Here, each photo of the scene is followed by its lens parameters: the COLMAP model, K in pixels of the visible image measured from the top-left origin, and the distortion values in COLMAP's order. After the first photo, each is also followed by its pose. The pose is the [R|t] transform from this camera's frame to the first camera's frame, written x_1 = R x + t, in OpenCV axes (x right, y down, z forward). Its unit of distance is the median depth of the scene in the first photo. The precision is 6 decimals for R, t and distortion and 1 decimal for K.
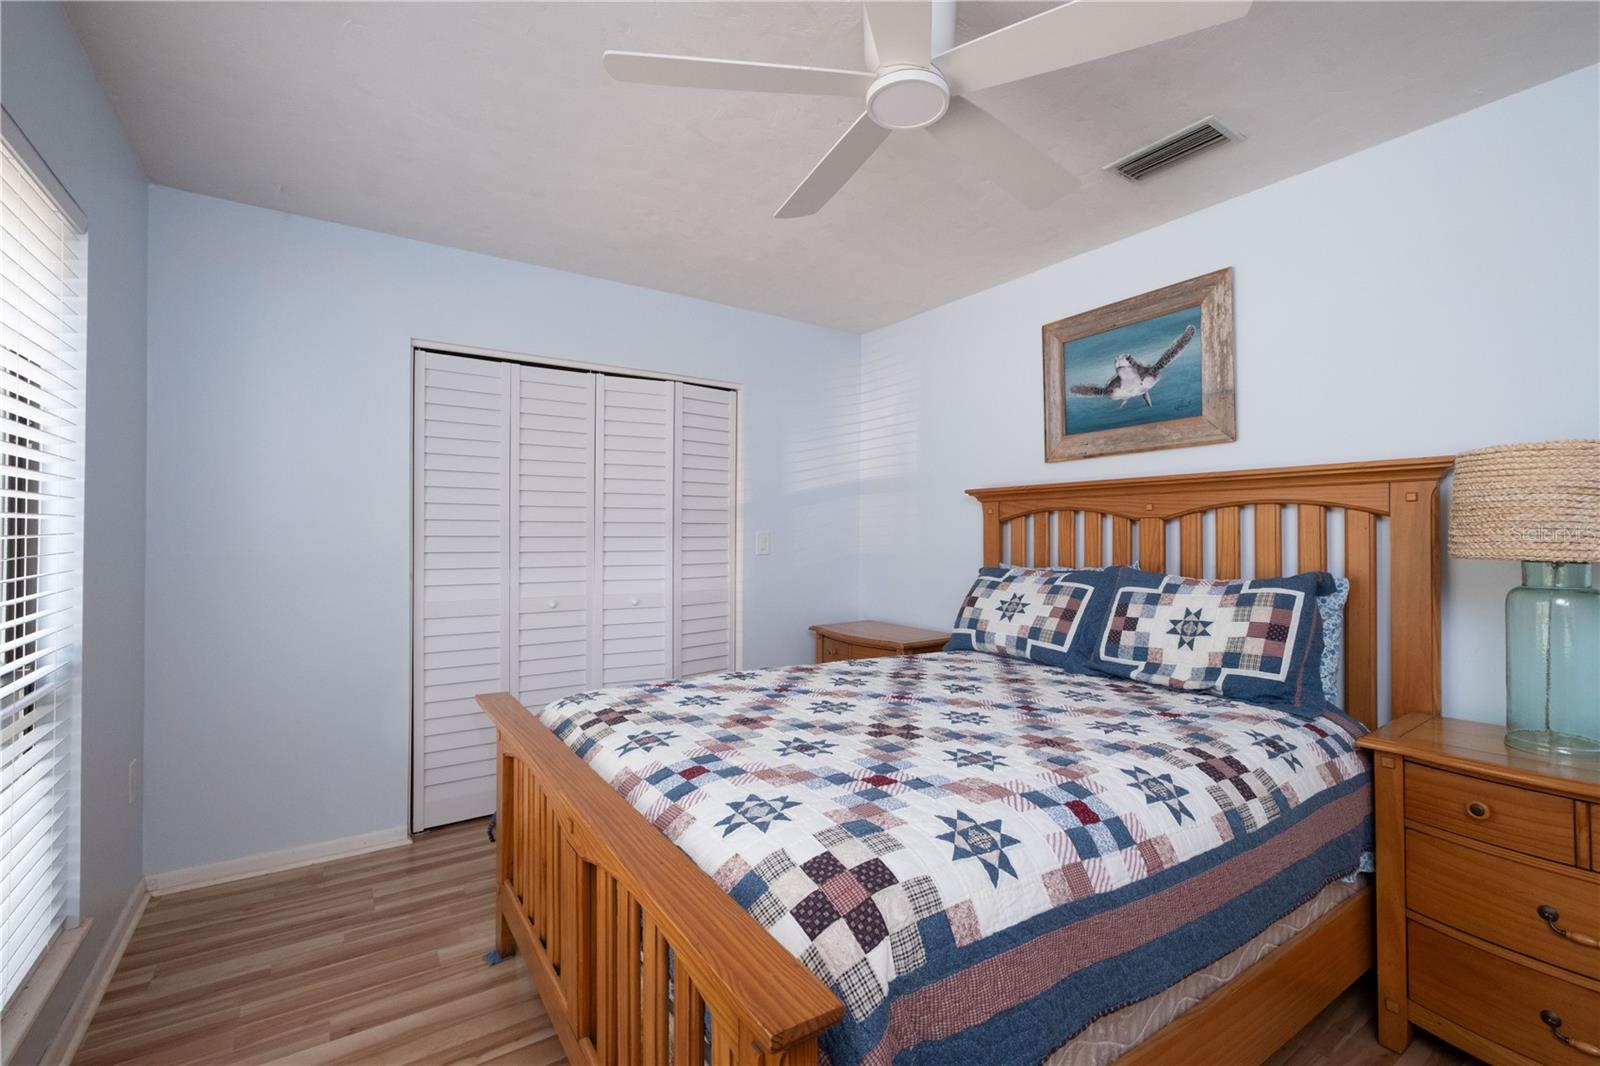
lens RADIAL K [[694.6, 0, 797.7], [0, 694.6, 529.6], [0, 0, 1]] dist [-0.005694, -0.000613]
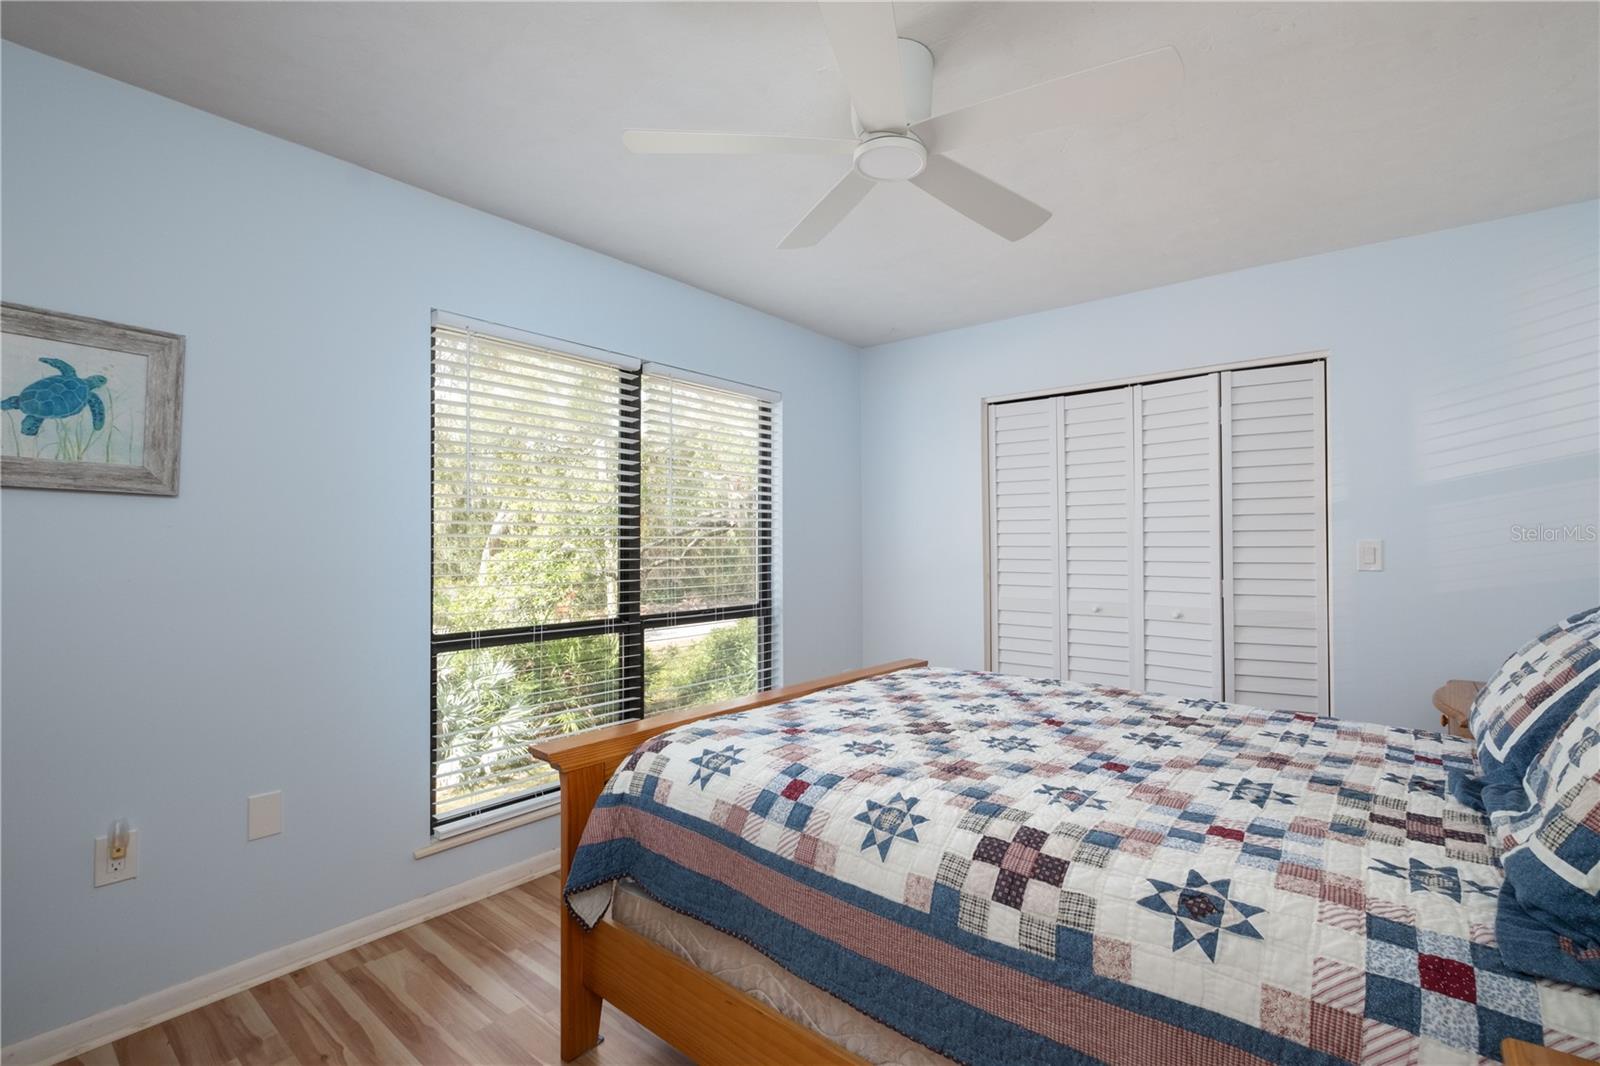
lens RADIAL K [[694.6, 0, 802.7], [0, 694.6, 537.0], [0, 0, 1]] dist [-0.005694, -0.000613]
pose [[0.309519, -0.014013, -0.950790, 1.265291], [0.007155, 0.999897, -0.012407, 0.009481], [0.950866, -0.002962, 0.309588, 0.560975]]
